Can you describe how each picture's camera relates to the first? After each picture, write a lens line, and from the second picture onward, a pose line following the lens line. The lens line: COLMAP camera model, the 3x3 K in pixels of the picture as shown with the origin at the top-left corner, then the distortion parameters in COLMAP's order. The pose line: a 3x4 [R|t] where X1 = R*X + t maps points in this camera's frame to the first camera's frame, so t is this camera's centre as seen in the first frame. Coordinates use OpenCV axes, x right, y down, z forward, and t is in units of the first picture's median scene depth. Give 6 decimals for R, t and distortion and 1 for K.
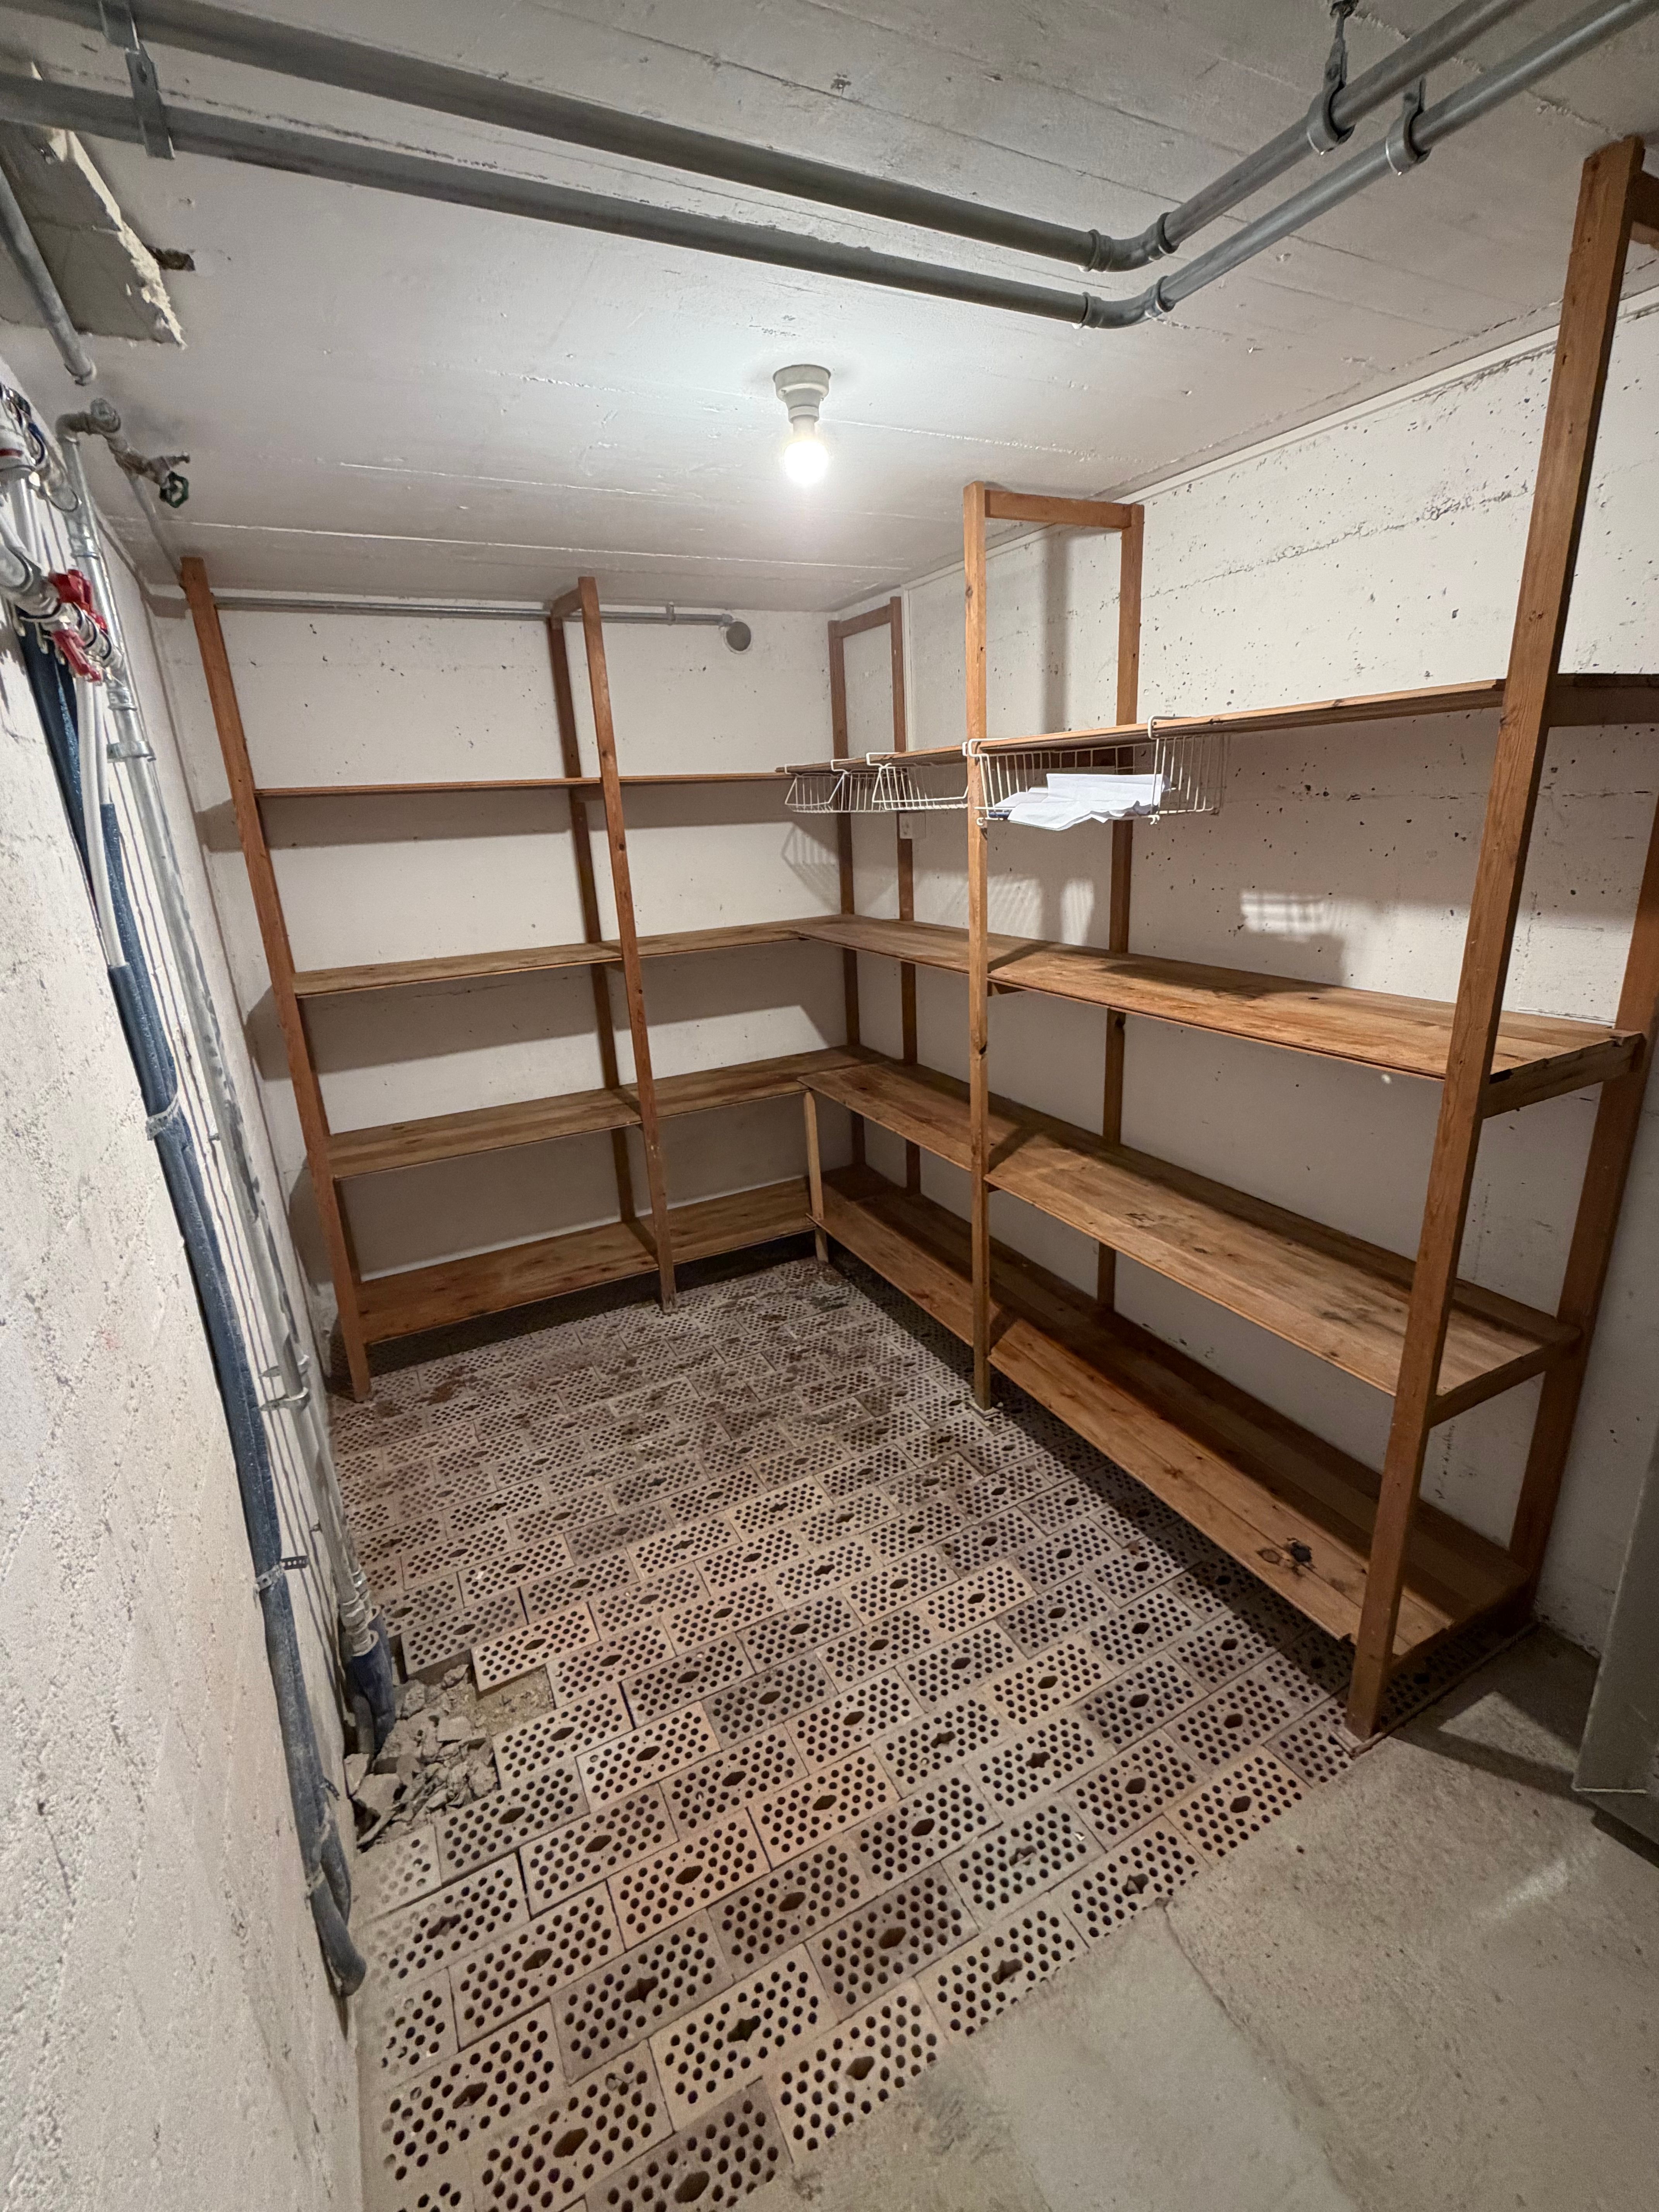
lens RADIAL K [[976.7, 0, 833.0], [0, 976.7, 1107.8], [0, 0, 1]] dist [0.001014, 0.000457]
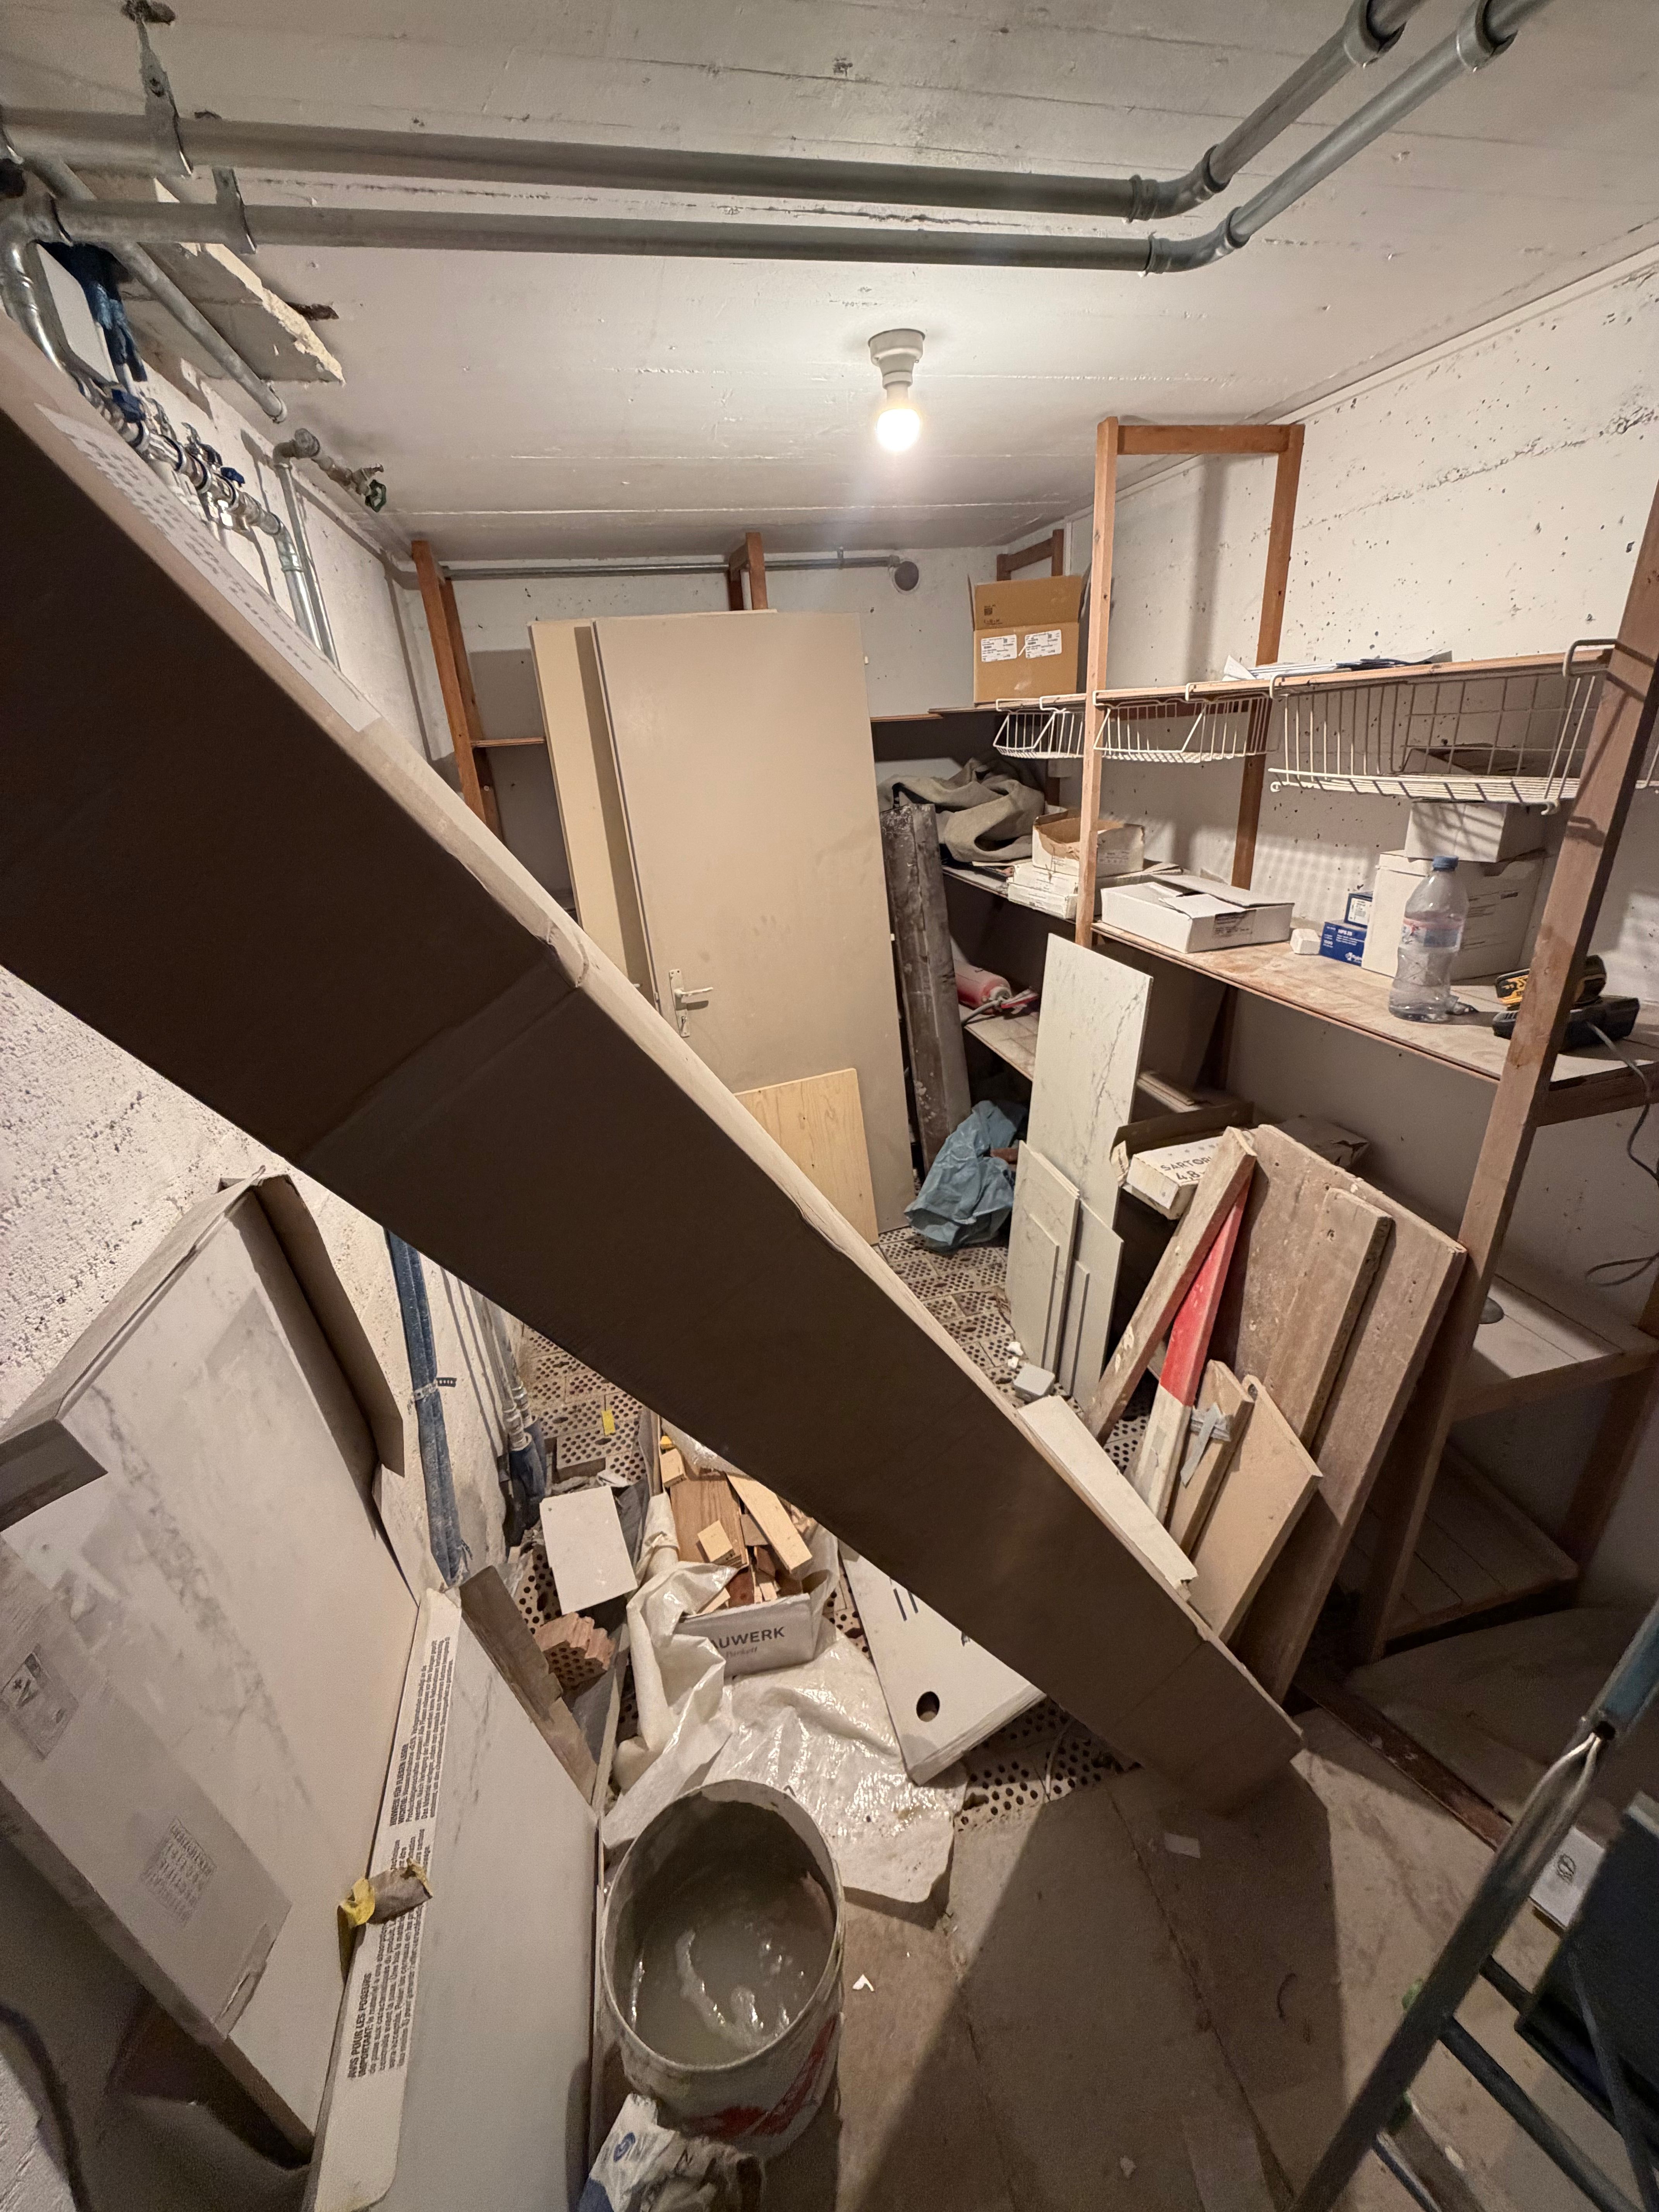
lens RADIAL K [[882.9, 0, 831.8], [0, 882.9, 1103.4], [0, 0, 1]] dist [0.002667, -0.000190]
pose [[0.973170, 0.081300, -0.215247, 0.165286], [-0.056362, 0.991225, 0.119565, -0.069603], [0.223079, -0.104226, 0.969212, 0.012891]]
